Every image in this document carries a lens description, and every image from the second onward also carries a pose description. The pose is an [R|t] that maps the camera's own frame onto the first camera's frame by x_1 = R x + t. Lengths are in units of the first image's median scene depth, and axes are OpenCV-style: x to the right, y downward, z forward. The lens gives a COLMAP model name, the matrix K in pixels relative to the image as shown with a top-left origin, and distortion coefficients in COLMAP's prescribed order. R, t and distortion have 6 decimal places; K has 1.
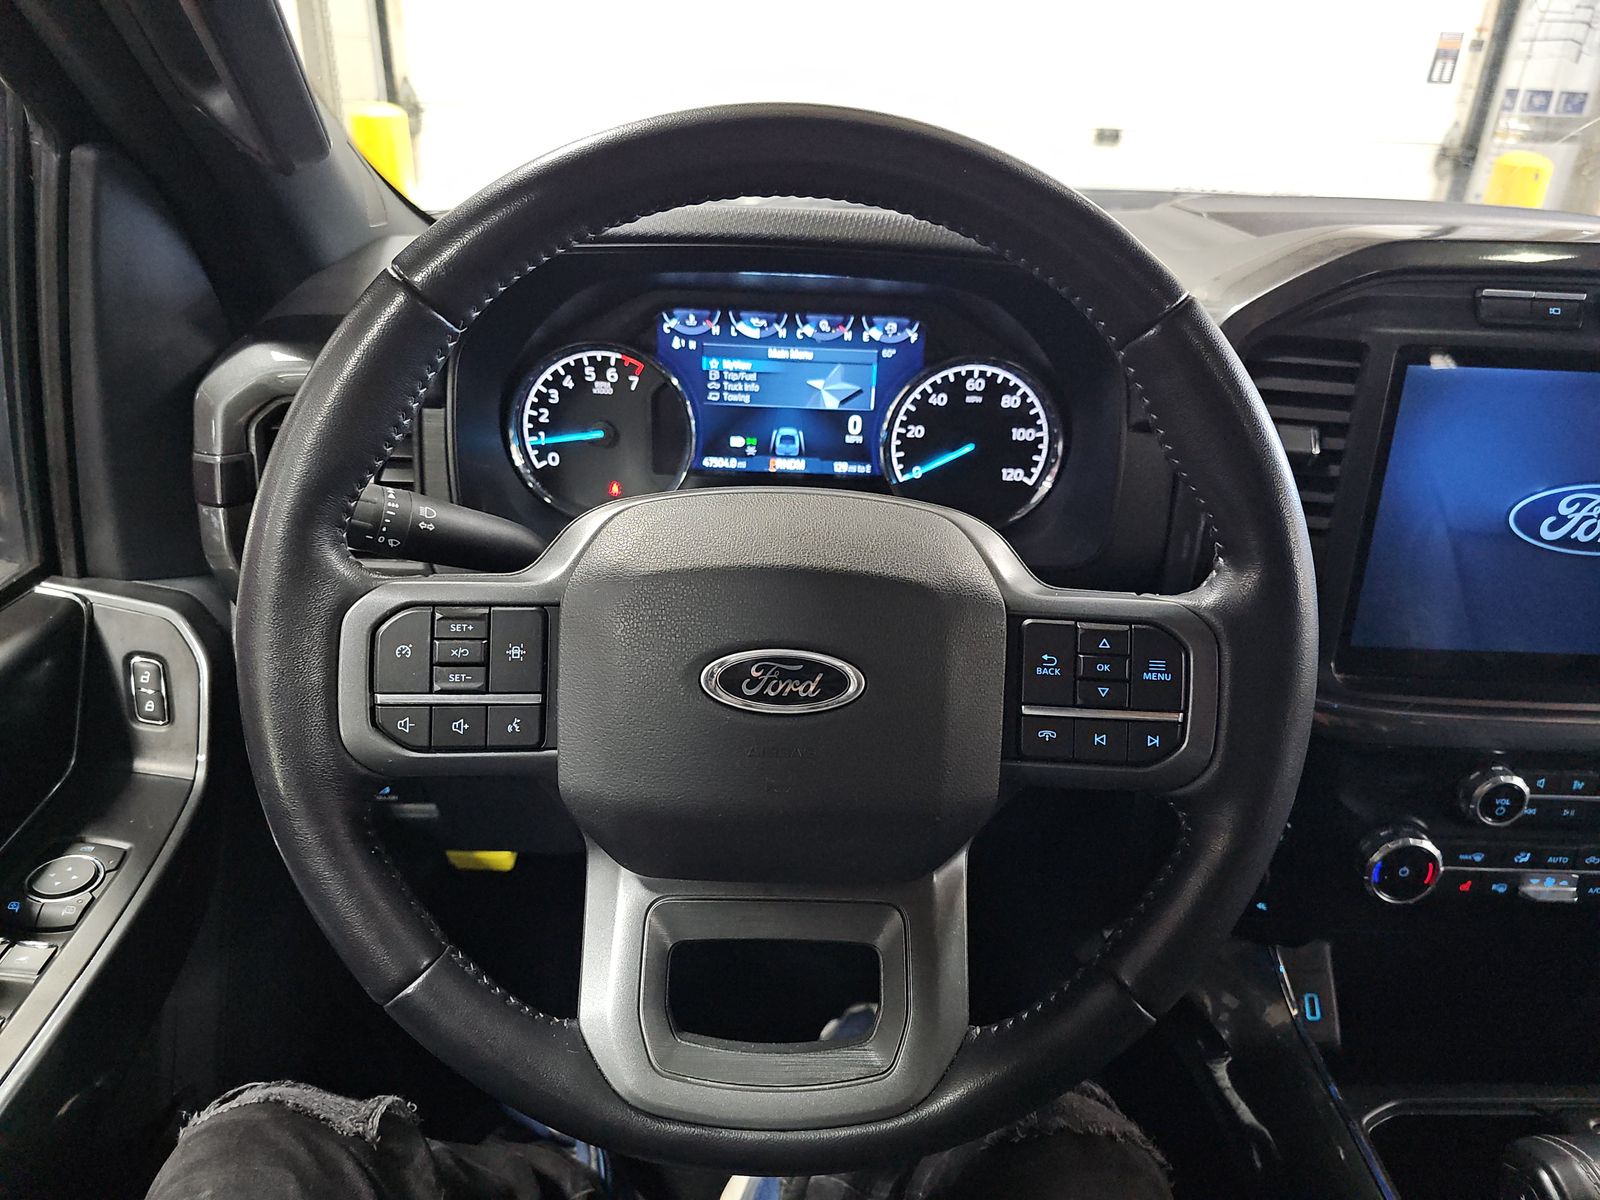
lens RADIAL K [[1080.2, 0, 796.8], [0, 1080.2, 599.0], [0, 0, 1]] dist [0.049968, -0.051681]
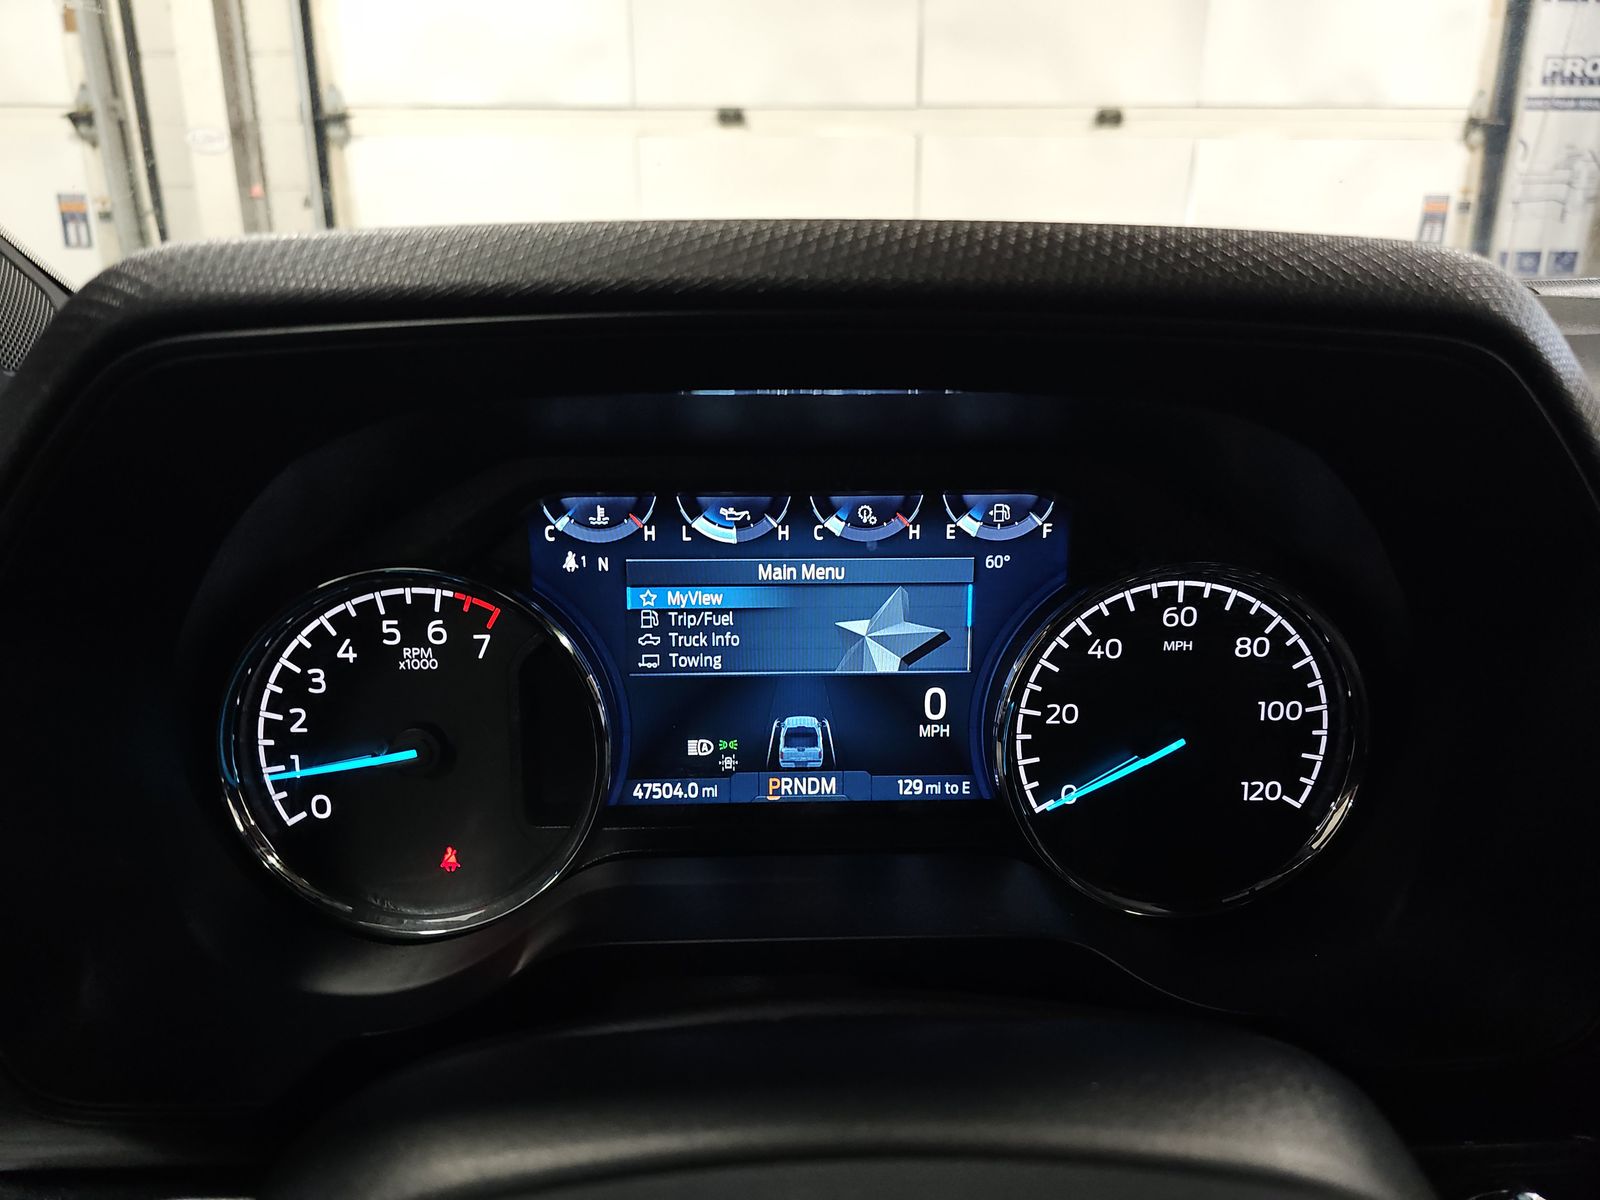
lens RADIAL K [[1080.2, 0, 770.1], [0, 1080.2, 604.4], [0, 0, 1]] dist [0.049968, -0.051681]
pose [[0.998992, -0.044773, 0.003146, -0.022156], [0.044653, 0.984297, -0.170781, -0.126831], [0.004550, 0.170749, 0.985304, 0.509864]]
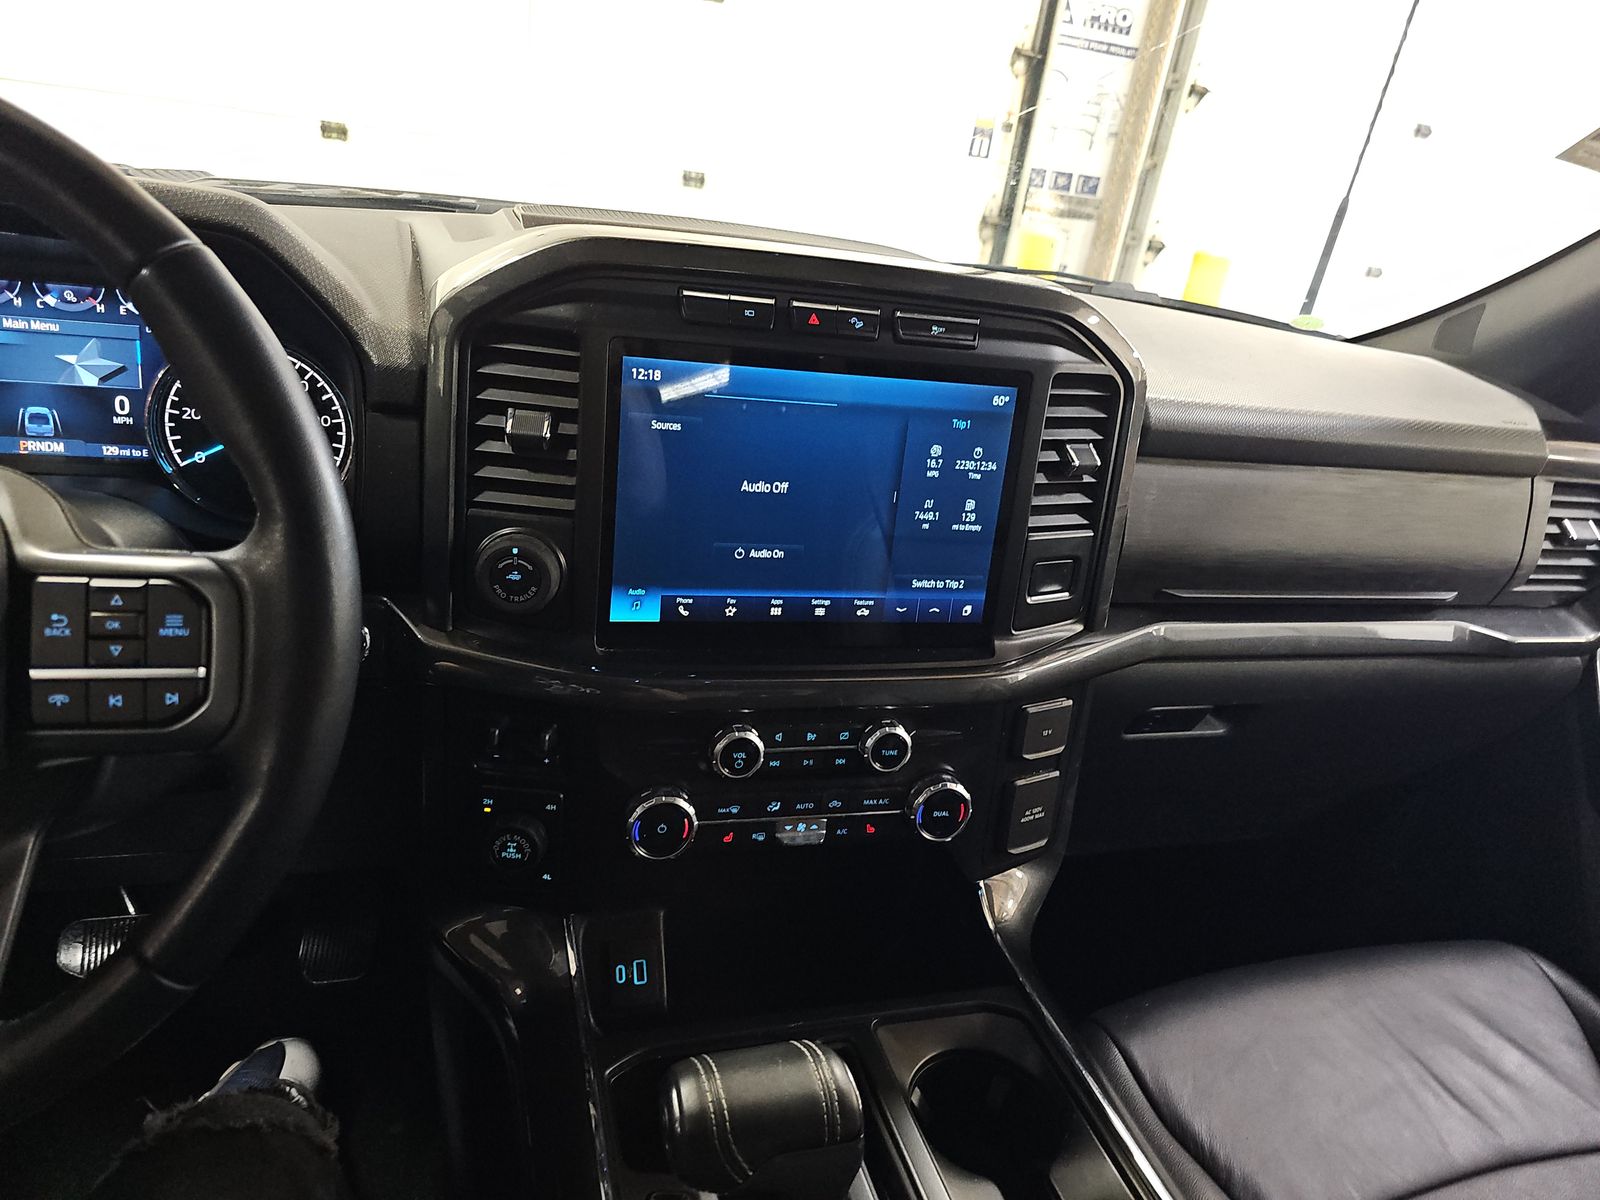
lens RADIAL K [[1080.2, 0, 805.2], [0, 1080.2, 597.2], [0, 0, 1]] dist [0.049968, -0.051681]
pose [[0.955268, -0.024294, 0.294744, 0.339630], [0.034204, 0.999008, -0.028514, 0.050869], [-0.293758, 0.037320, 0.955151, -0.060659]]
